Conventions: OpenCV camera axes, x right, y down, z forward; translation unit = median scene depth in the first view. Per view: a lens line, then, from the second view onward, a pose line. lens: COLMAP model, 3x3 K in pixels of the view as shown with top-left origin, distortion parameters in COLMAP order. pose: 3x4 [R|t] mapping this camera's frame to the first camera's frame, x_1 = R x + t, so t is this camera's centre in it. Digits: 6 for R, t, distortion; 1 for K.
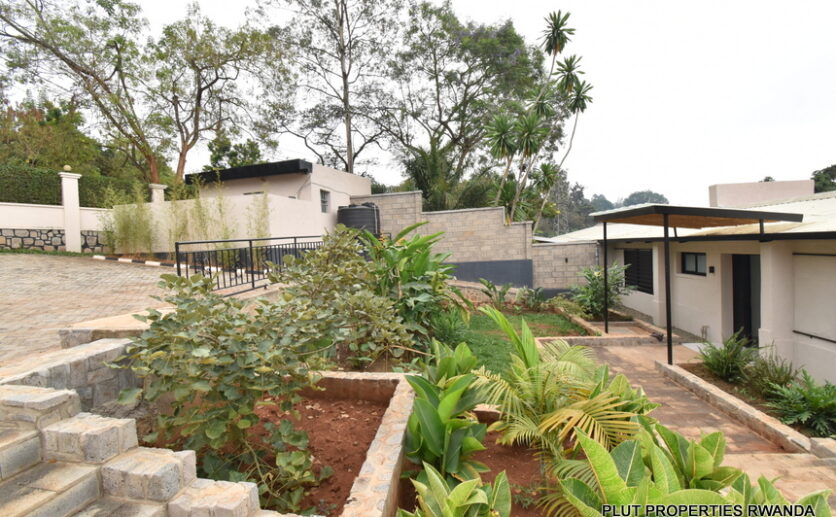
lens RADIAL K [[372.9, 0, 405.9], [0, 372.9, 259.8], [0, 0, 1]] dist [0.008214, -0.019598]
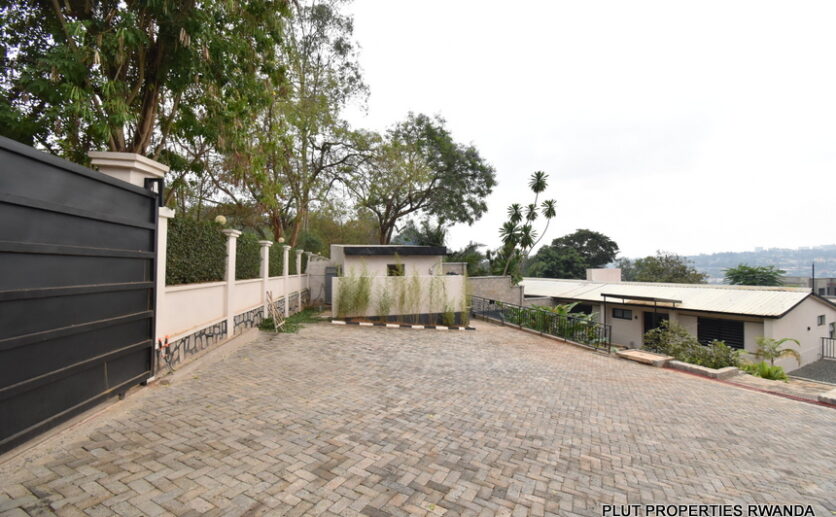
lens RADIAL K [[372.9, 0, 411.1], [0, 372.9, 258.6], [0, 0, 1]] dist [0.008214, -0.019598]
pose [[0.819224, 0.045788, 0.571643, -1.493556], [-0.007901, 0.997614, -0.068585, -0.147770], [-0.573420, 0.051670, 0.817631, -0.134236]]
